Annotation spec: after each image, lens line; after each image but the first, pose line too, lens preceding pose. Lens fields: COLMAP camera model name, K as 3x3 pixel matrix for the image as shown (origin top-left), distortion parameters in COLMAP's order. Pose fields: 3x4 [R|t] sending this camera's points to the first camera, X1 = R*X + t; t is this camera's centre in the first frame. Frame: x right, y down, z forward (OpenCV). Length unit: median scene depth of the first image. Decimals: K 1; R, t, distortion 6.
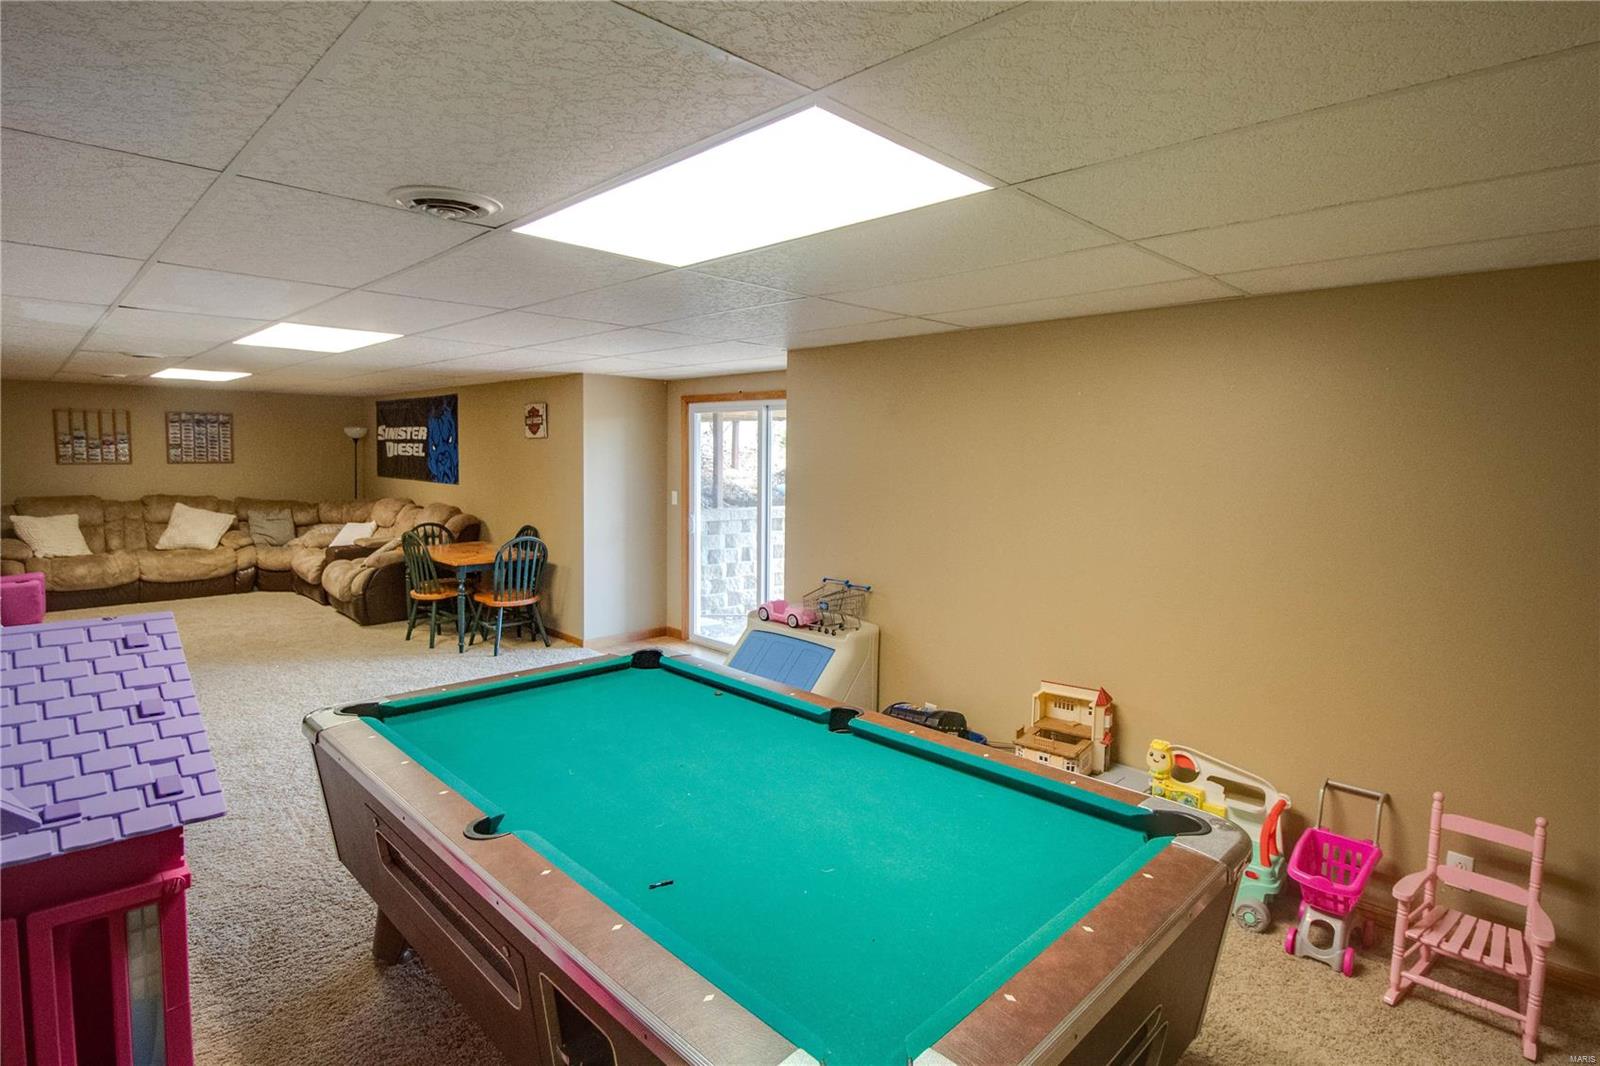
lens RADIAL K [[782.1, 0, 800.4], [0, 782.1, 507.1], [0, 0, 1]] dist [0.000744, -0.013653]
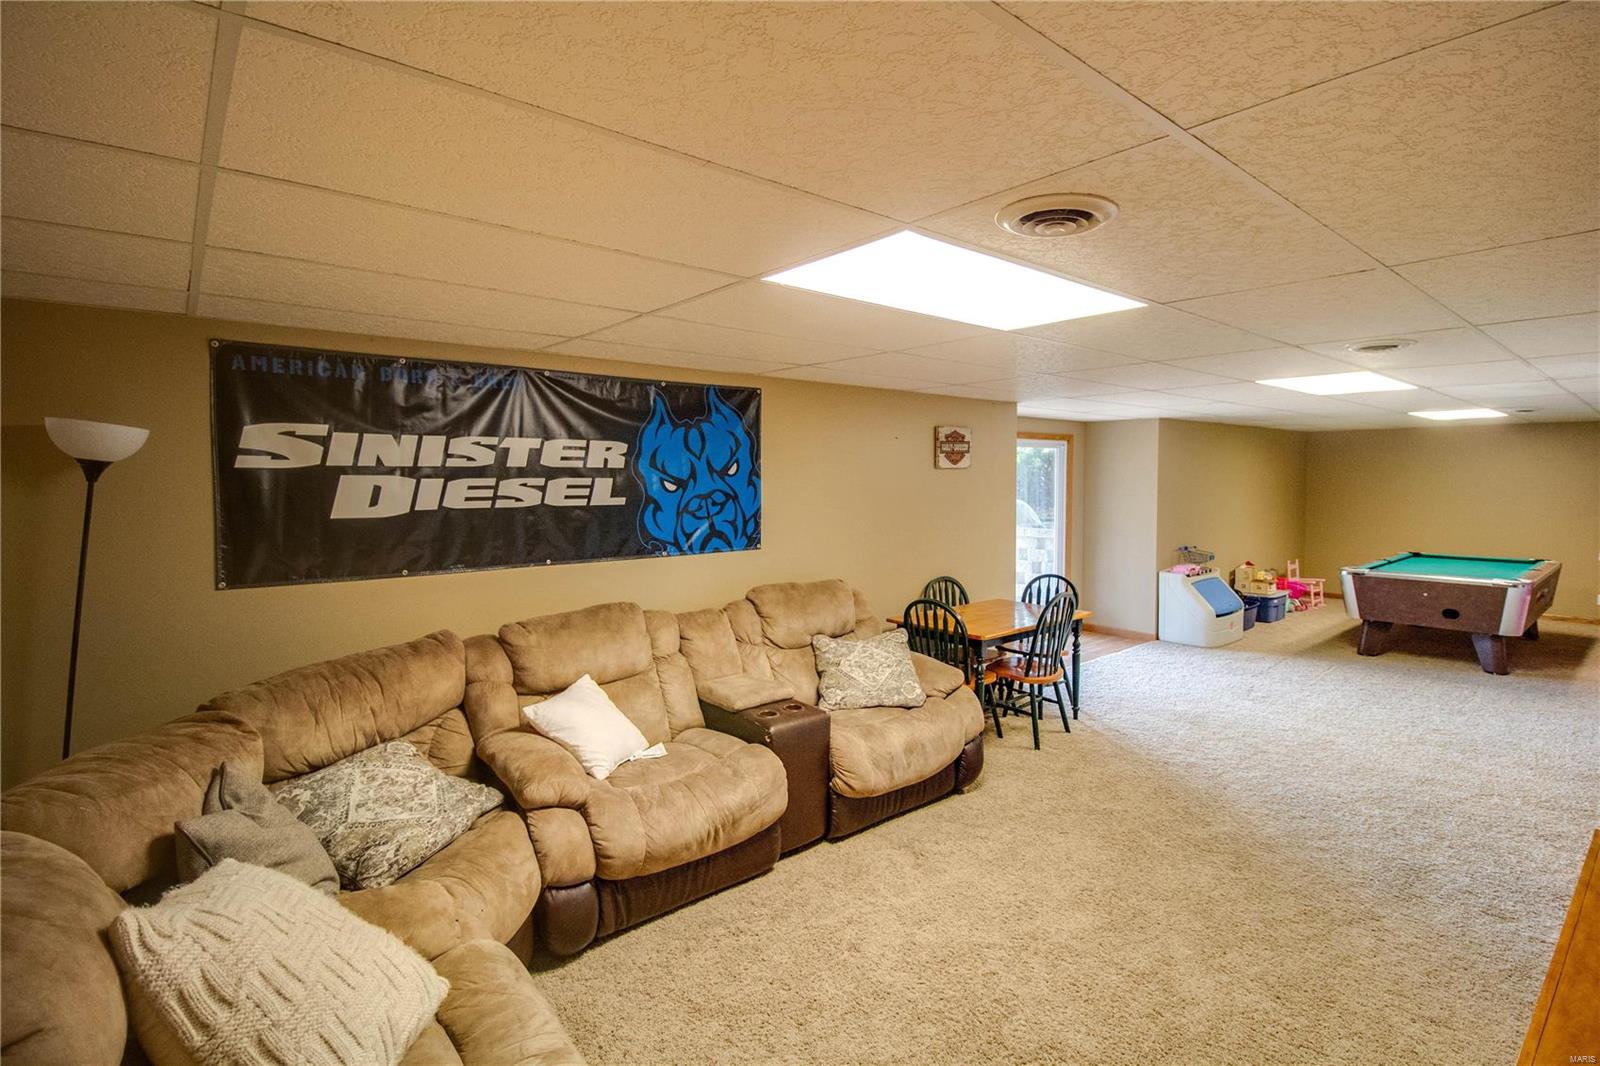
lens RADIAL K [[782.1, 0, 800.4], [0, 782.1, 507.1], [0, 0, 1]] dist [0.000744, -0.013653]
pose [[0.091384, -0.052807, 0.994415, -0.959199], [0.076670, 0.996002, 0.045845, -0.079487], [-0.992860, 0.072052, 0.095068, 0.881262]]
